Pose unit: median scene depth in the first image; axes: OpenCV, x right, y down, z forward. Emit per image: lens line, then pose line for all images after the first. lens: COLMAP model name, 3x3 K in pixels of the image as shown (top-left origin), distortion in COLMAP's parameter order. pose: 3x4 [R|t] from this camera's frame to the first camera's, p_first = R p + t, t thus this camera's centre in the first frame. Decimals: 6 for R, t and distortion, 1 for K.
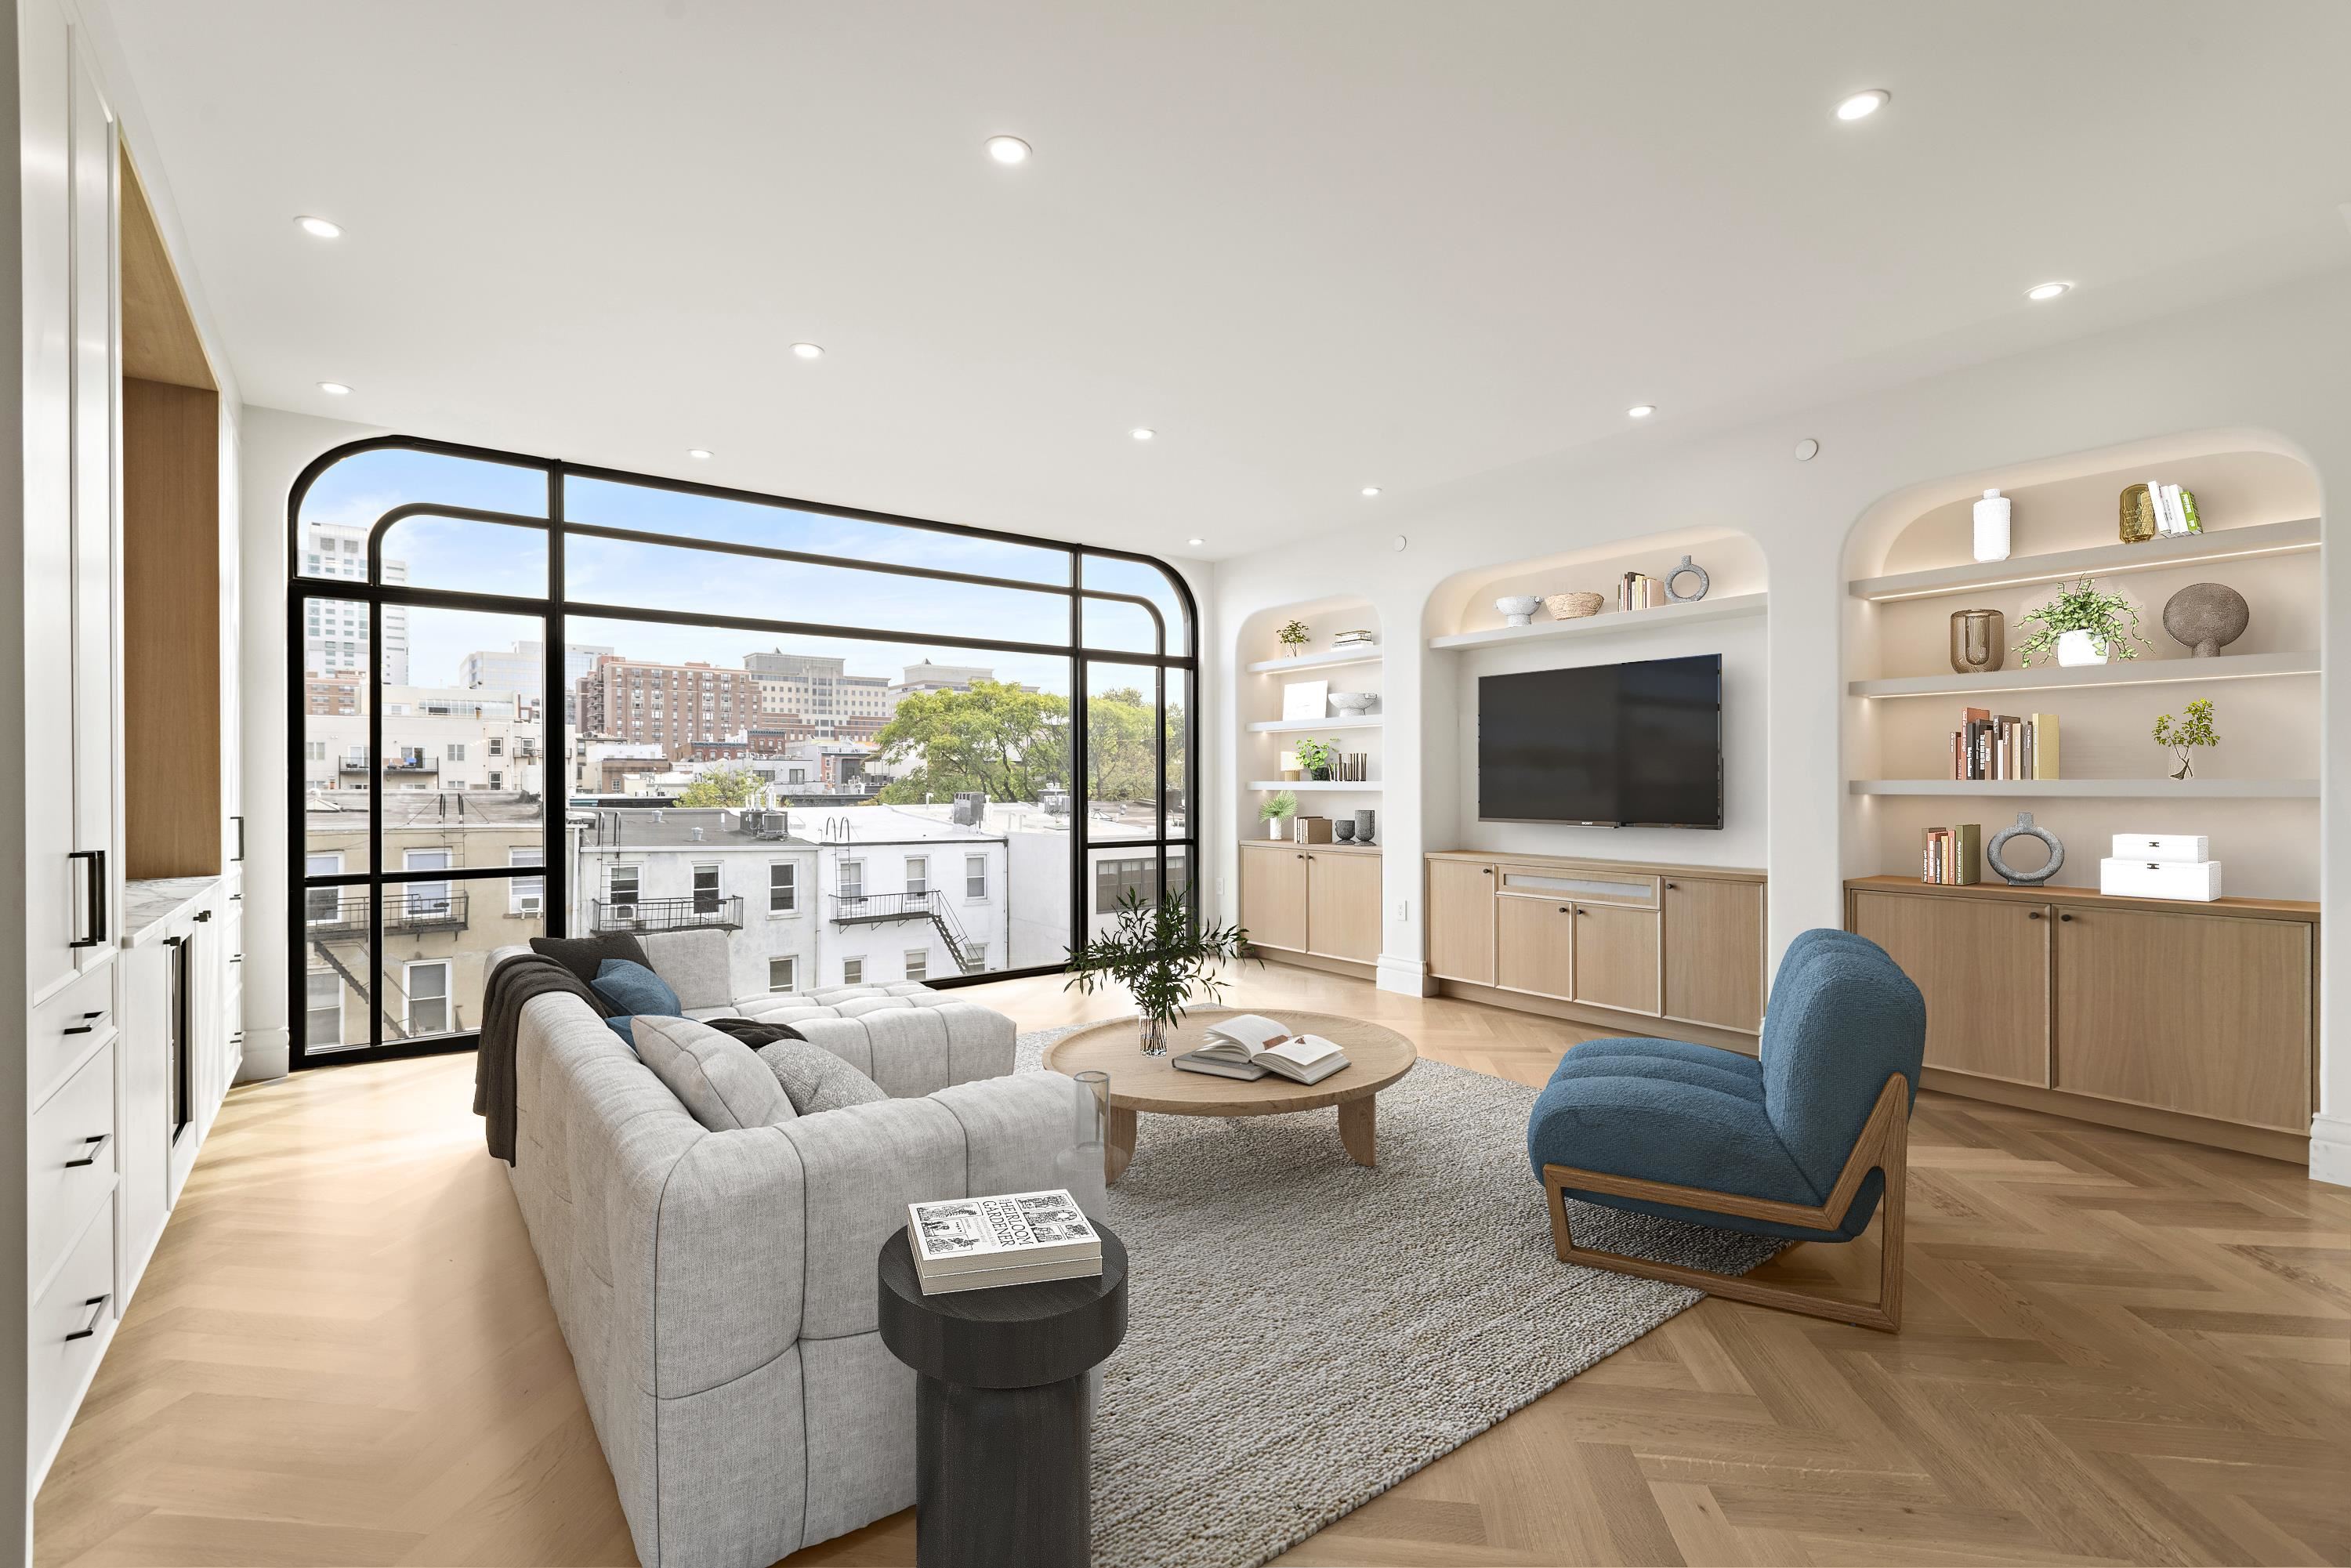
lens RADIAL K [[1055.8, 0, 1169.3], [0, 1055.8, 784.9], [0, 0, 1]] dist [0.007292, -0.001244]
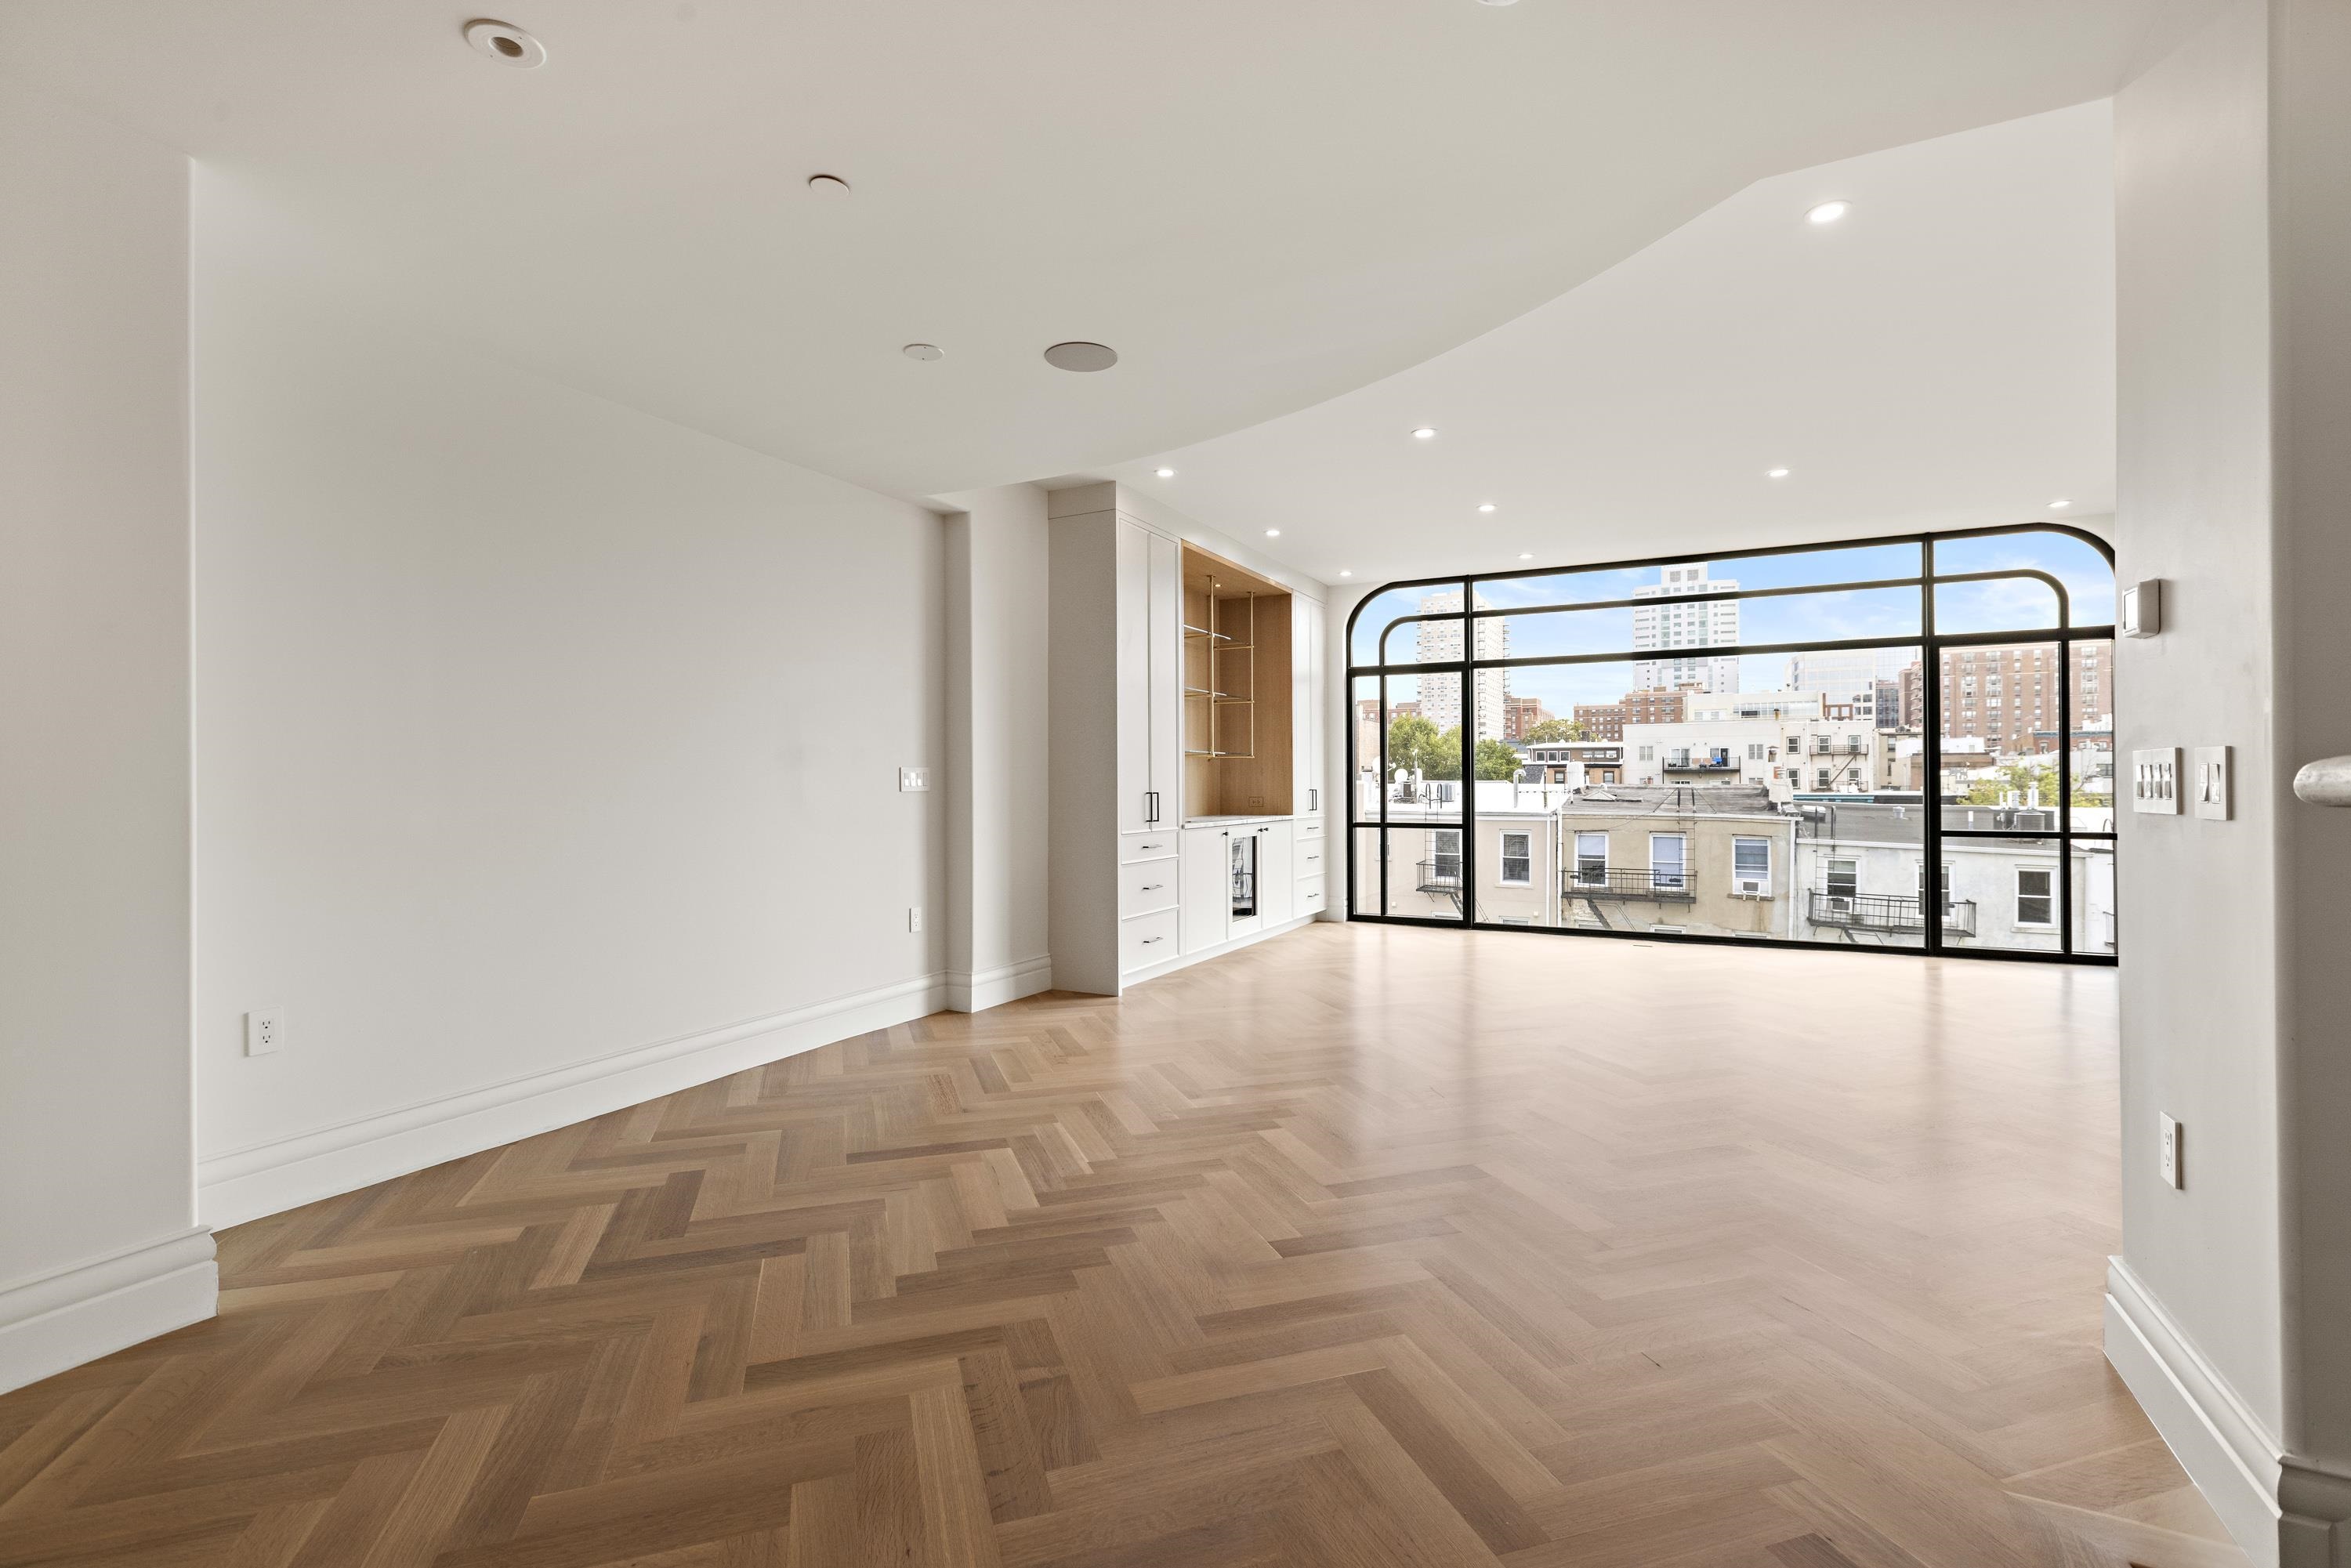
lens RADIAL K [[1055.8, 0, 1184.8], [0, 1055.8, 774.4], [0, 0, 1]] dist [0.007292, -0.001244]
pose [[0.444021, -0.007250, -0.895987, 0.121954], [0.000708, 0.999970, -0.007740, 0.002328], [0.896016, 0.002802, 0.444013, -0.020215]]
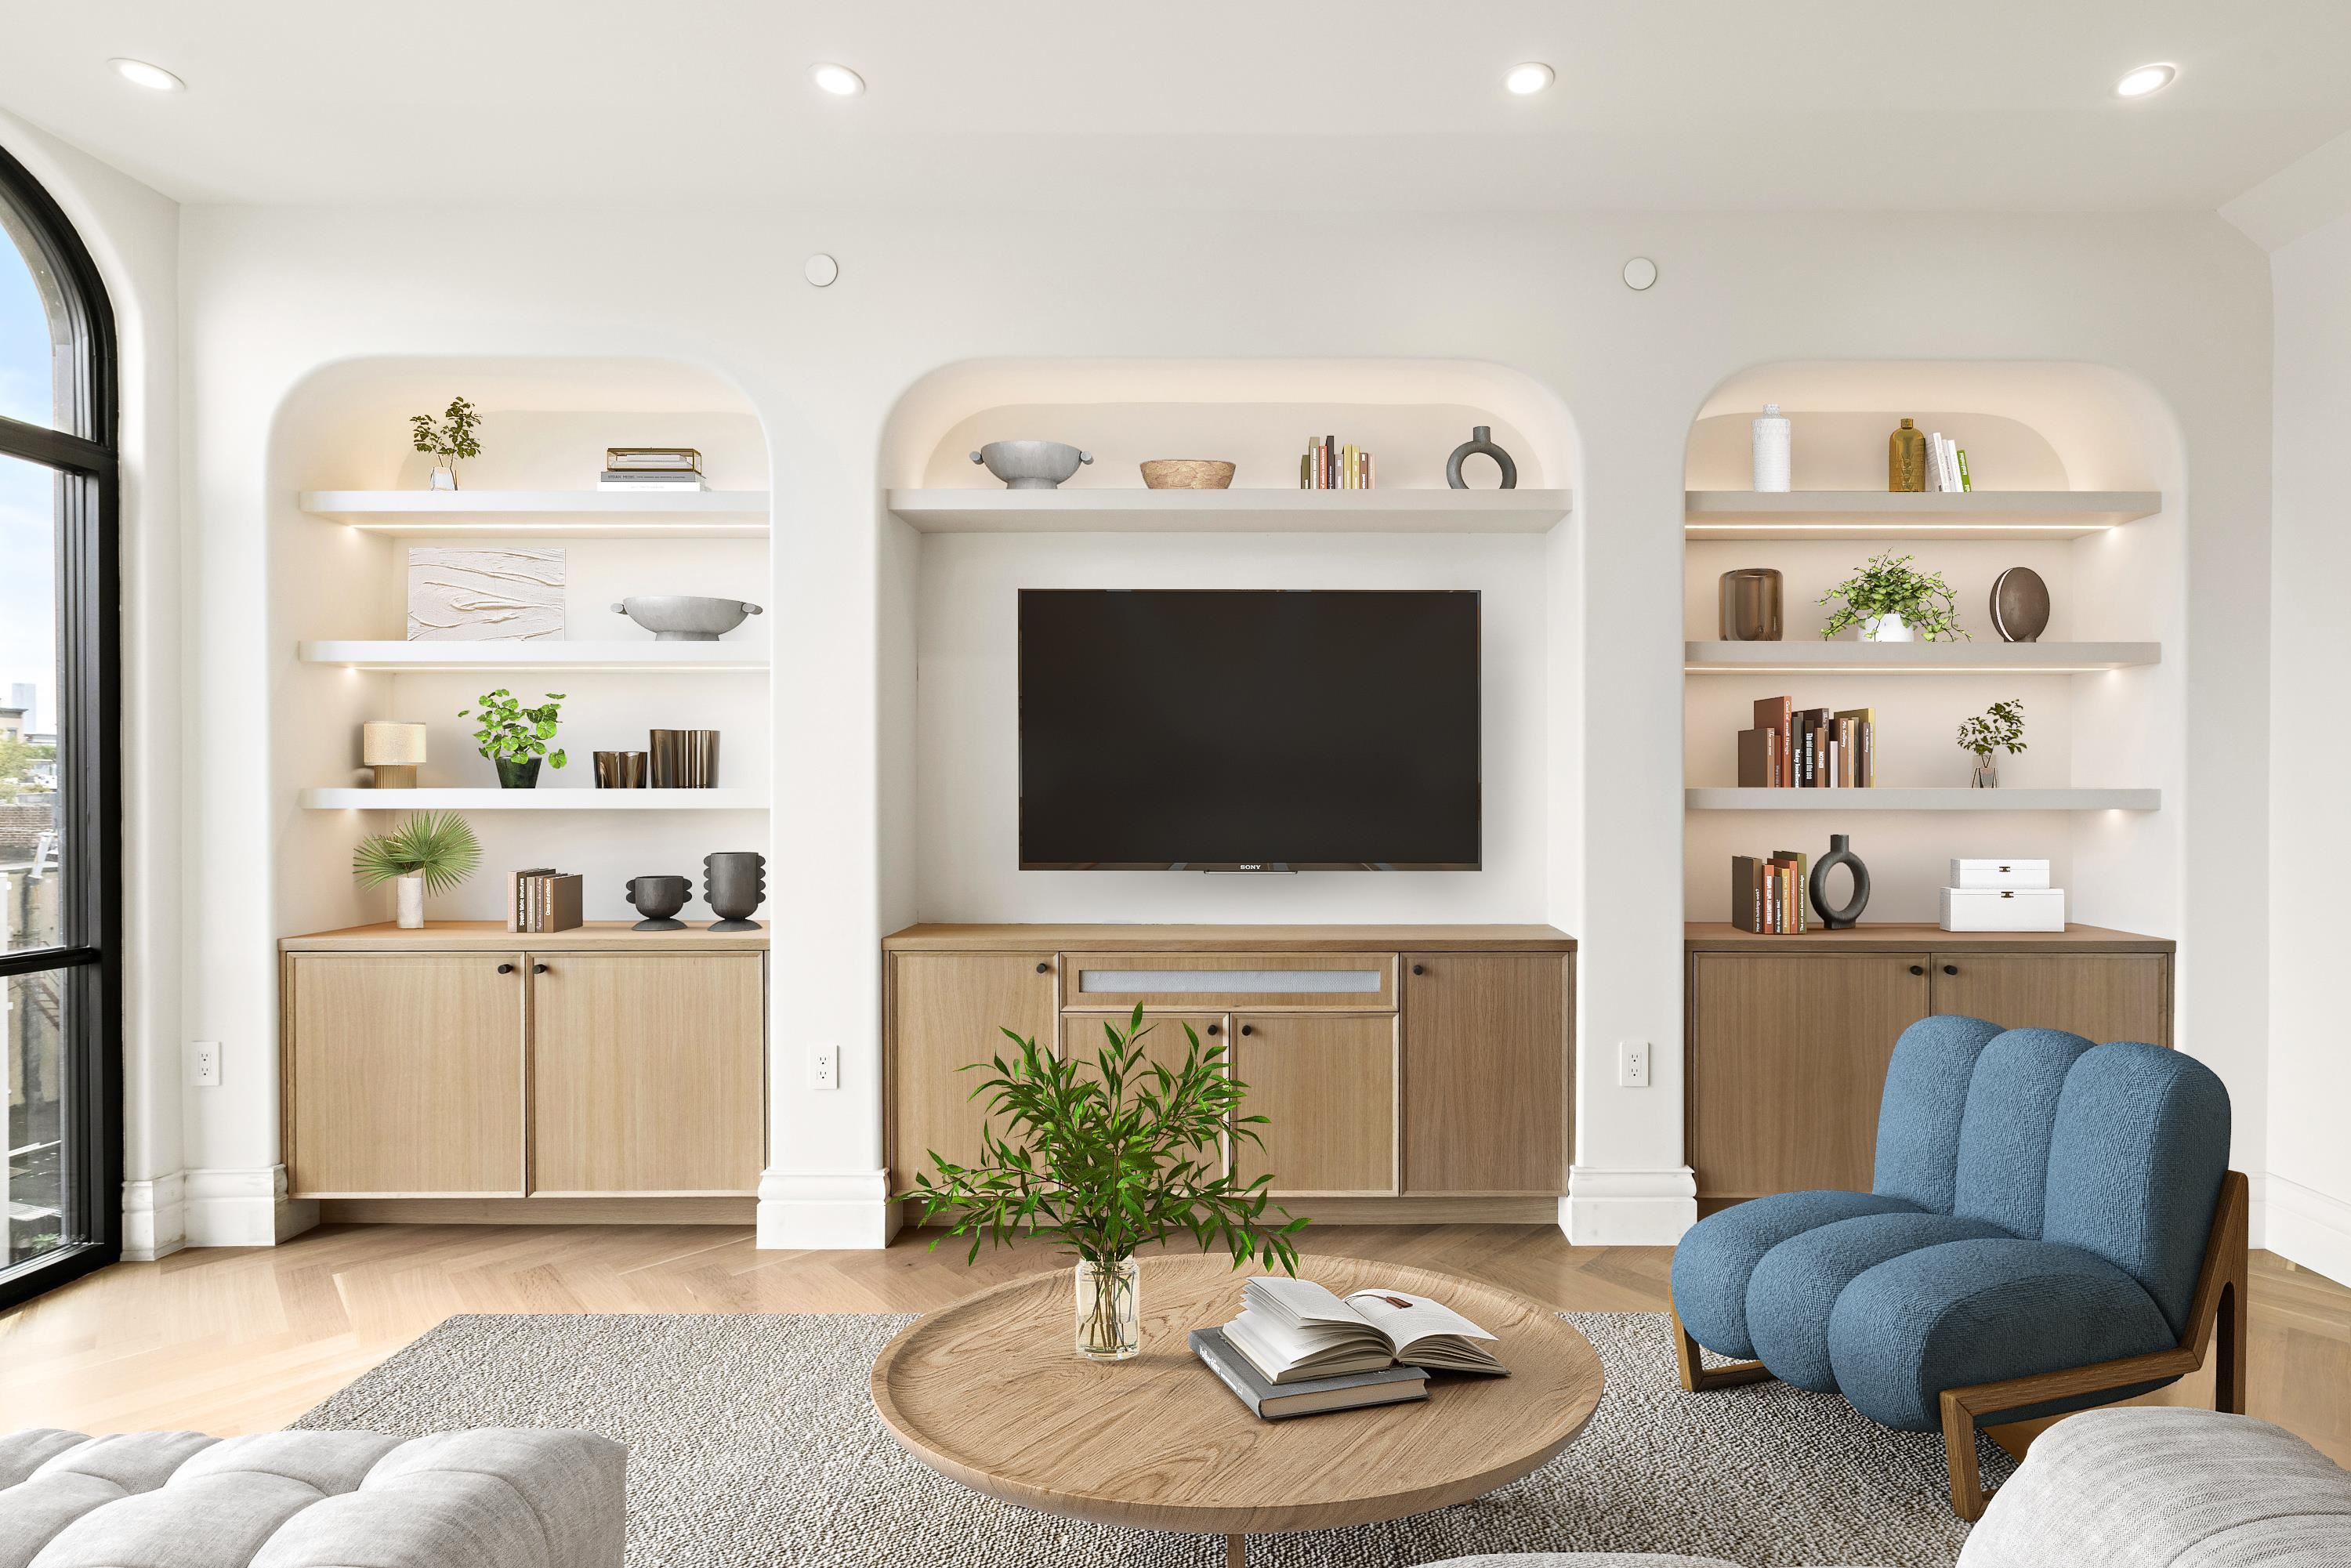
lens RADIAL K [[958.4, 0, 1184.9], [0, 958.4, 792.7], [0, 0, 1]] dist [-0.000135, 0.000067]
pose [[0.592152, 0.000383, 0.805826, -0.005646], [0.000225, 1.000000, -0.000640, -0.000351], [-0.805826, 0.000560, 0.592151, 0.134396]]
